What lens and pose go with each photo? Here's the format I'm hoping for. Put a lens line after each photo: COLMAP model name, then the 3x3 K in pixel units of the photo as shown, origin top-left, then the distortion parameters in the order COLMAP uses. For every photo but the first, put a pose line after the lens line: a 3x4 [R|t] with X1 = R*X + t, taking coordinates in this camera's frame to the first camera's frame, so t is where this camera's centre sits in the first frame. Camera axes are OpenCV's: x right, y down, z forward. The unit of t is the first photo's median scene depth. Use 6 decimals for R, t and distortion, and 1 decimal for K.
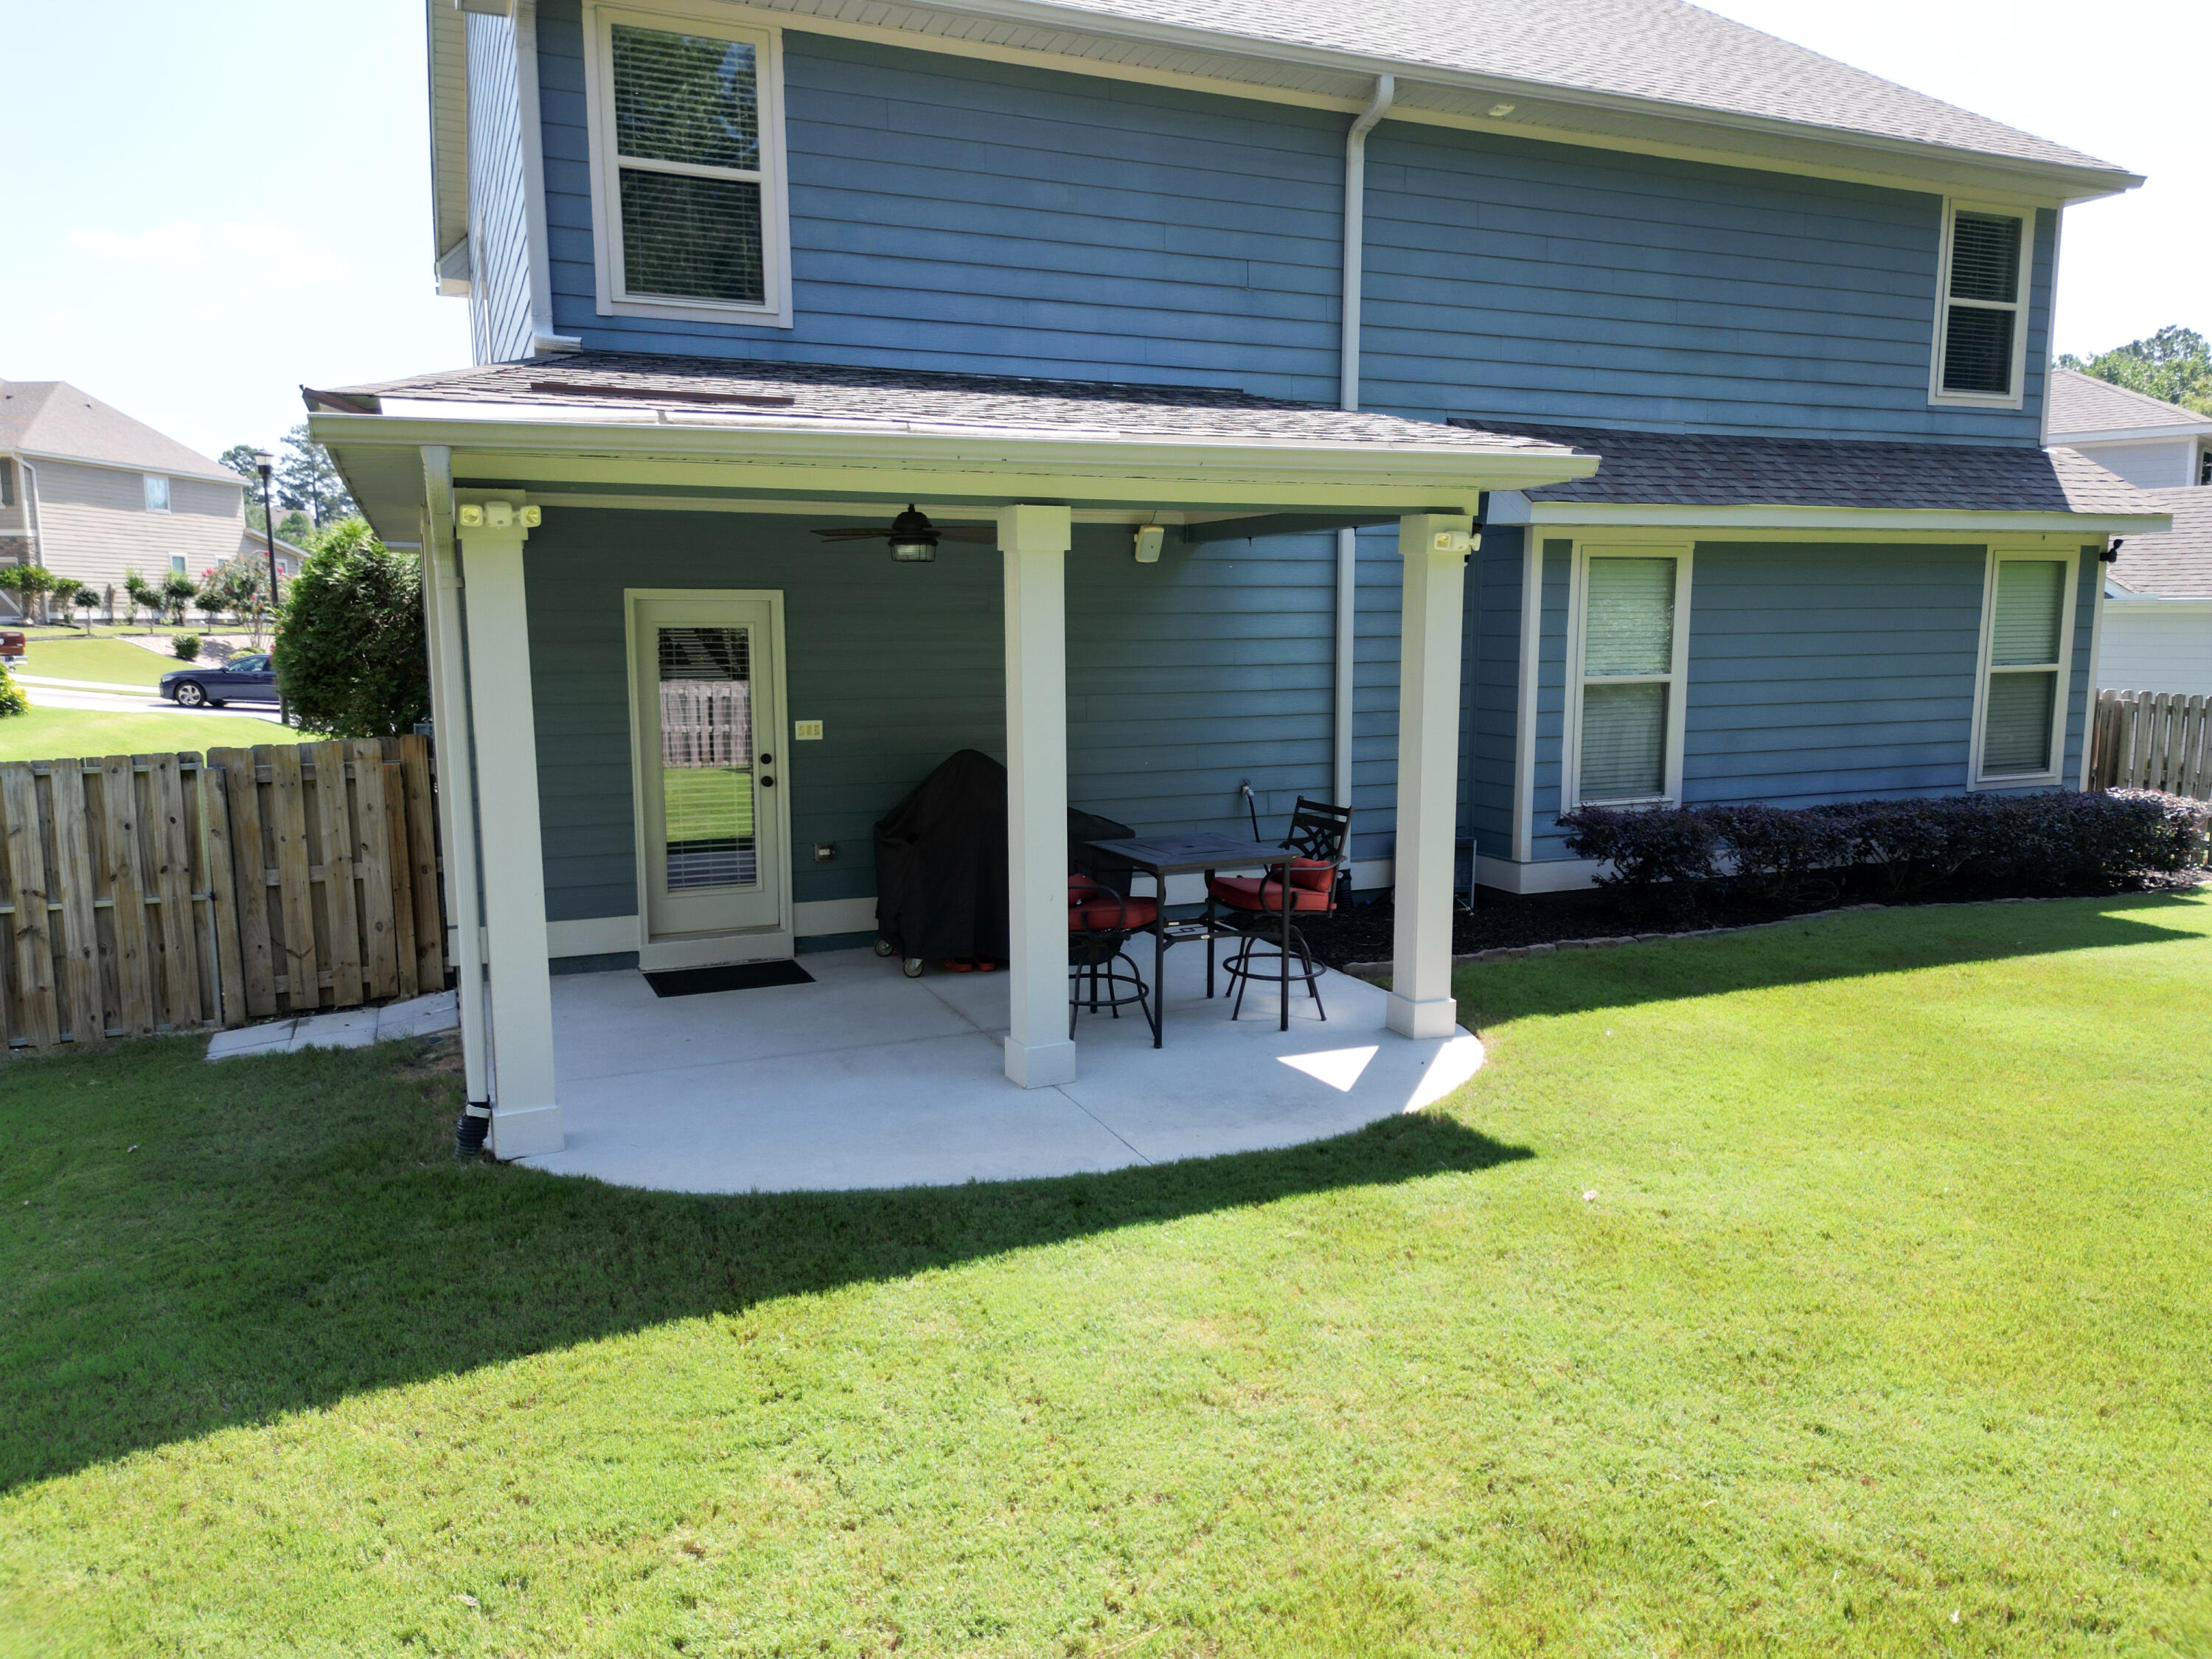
lens RADIAL K [[1547.2, 0, 1106.0], [0, 1547.2, 829.5], [0, 0, 1]] dist [0.071238, -0.071529]
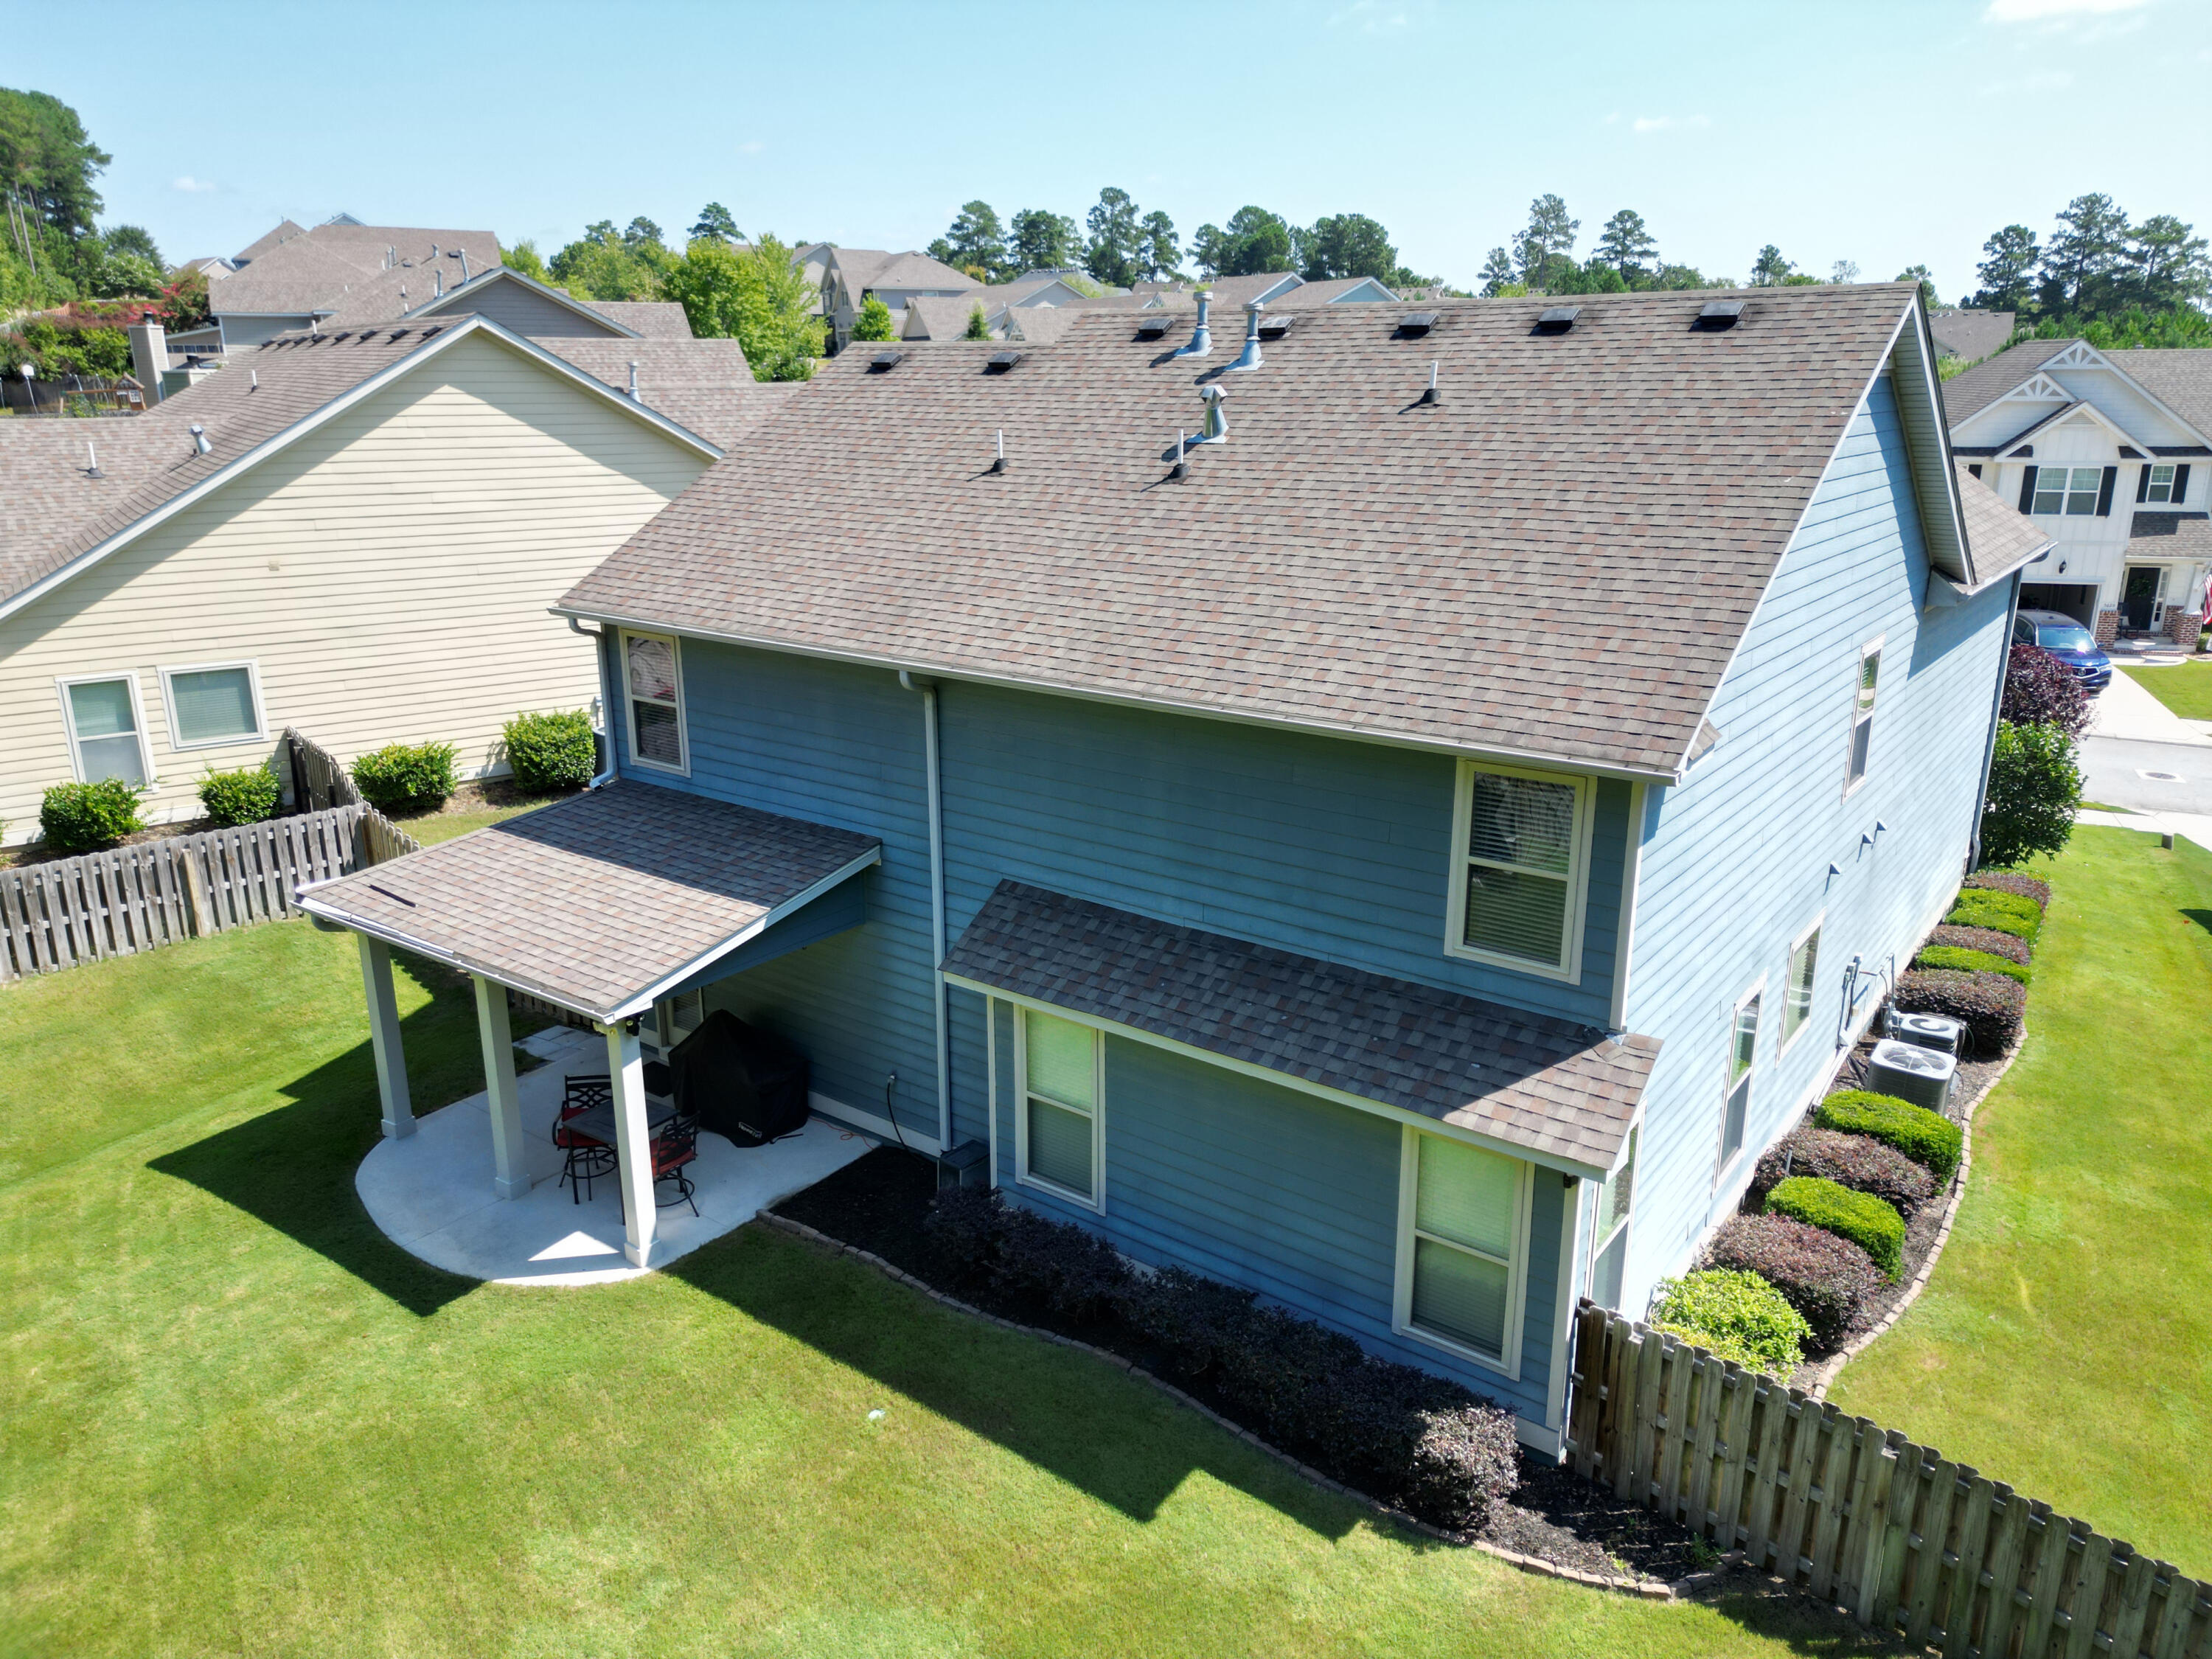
lens RADIAL K [[1545.2, 0, 1106.0], [0, 1545.2, 829.5], [0, 0, 1]] dist [0.061888, -0.042834]
pose [[0.491967, 0.251254, -0.833571, 1.845427], [-0.117037, 0.967847, 0.222653, -0.821013], [0.862711, -0.011979, 0.505555, 0.508180]]
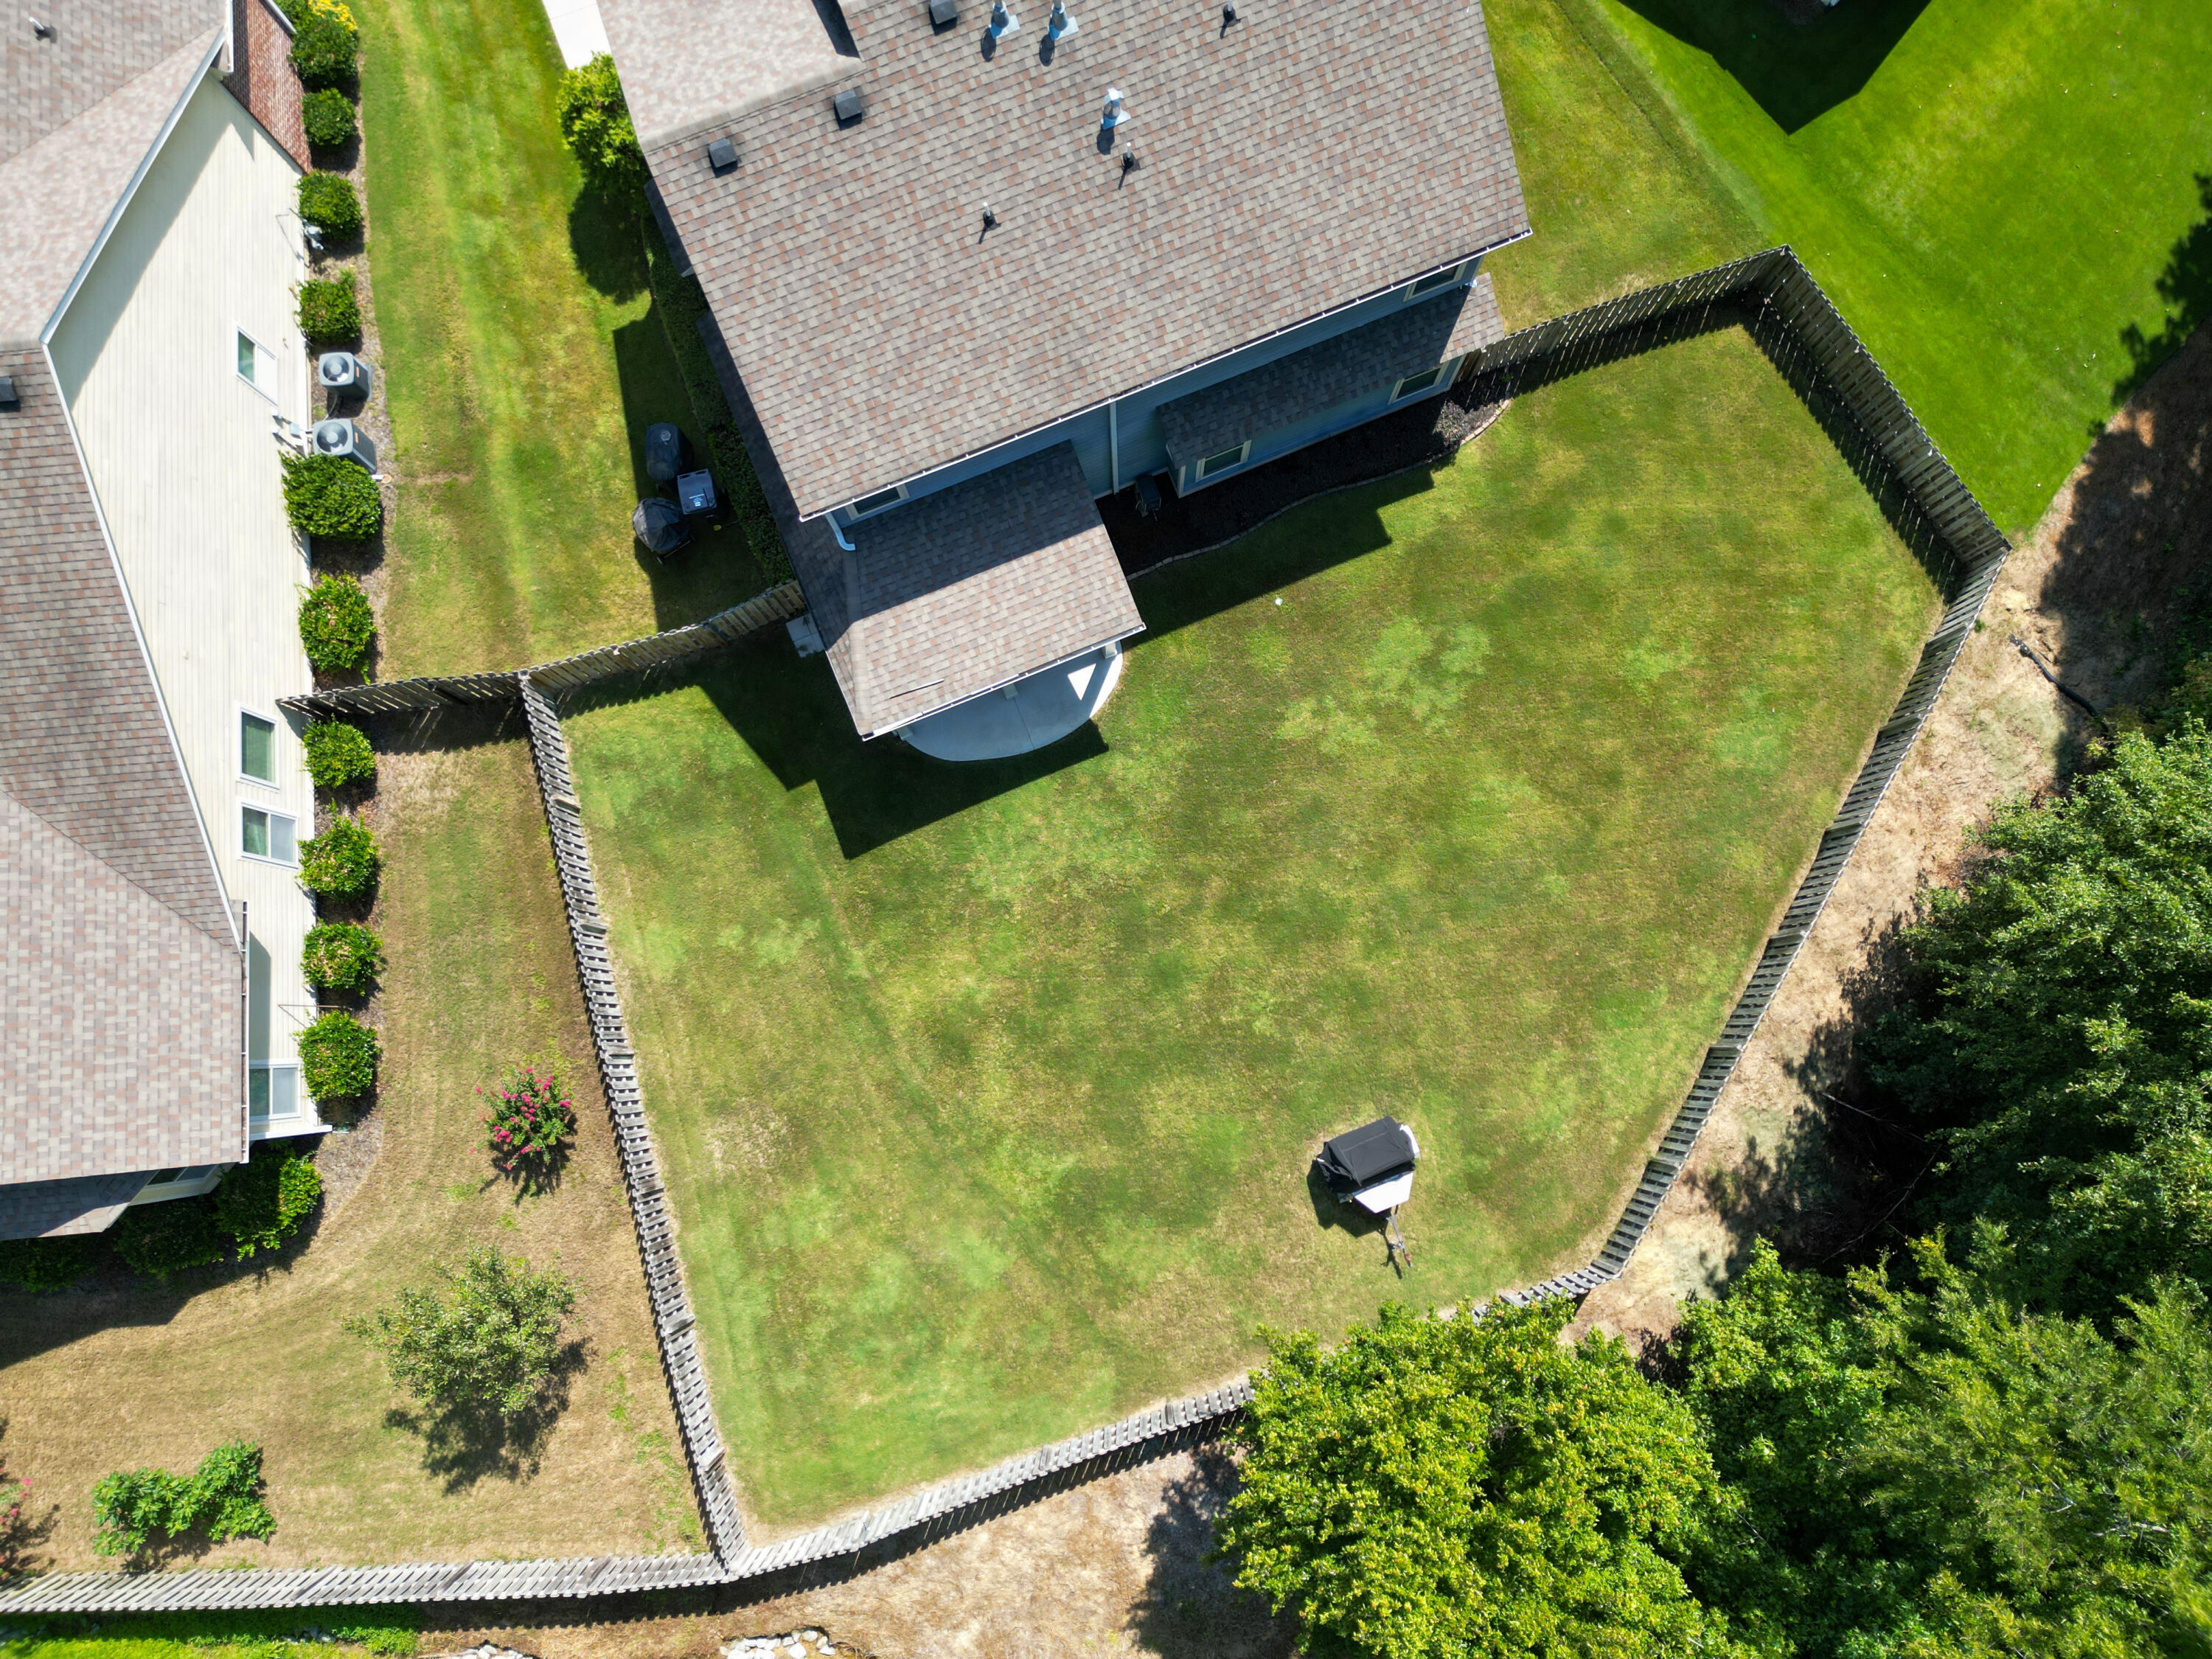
lens RADIAL K [[1547.2, 0, 1106.0], [0, 1547.2, 829.5], [0, 0, 1]] dist [0.071238, -0.071529]
pose [[0.999702, 0.020972, -0.012504, 0.242256], [0.006285, 0.273815, 0.961762, -3.275362], [0.023594, -0.961554, 0.273602, -0.448326]]
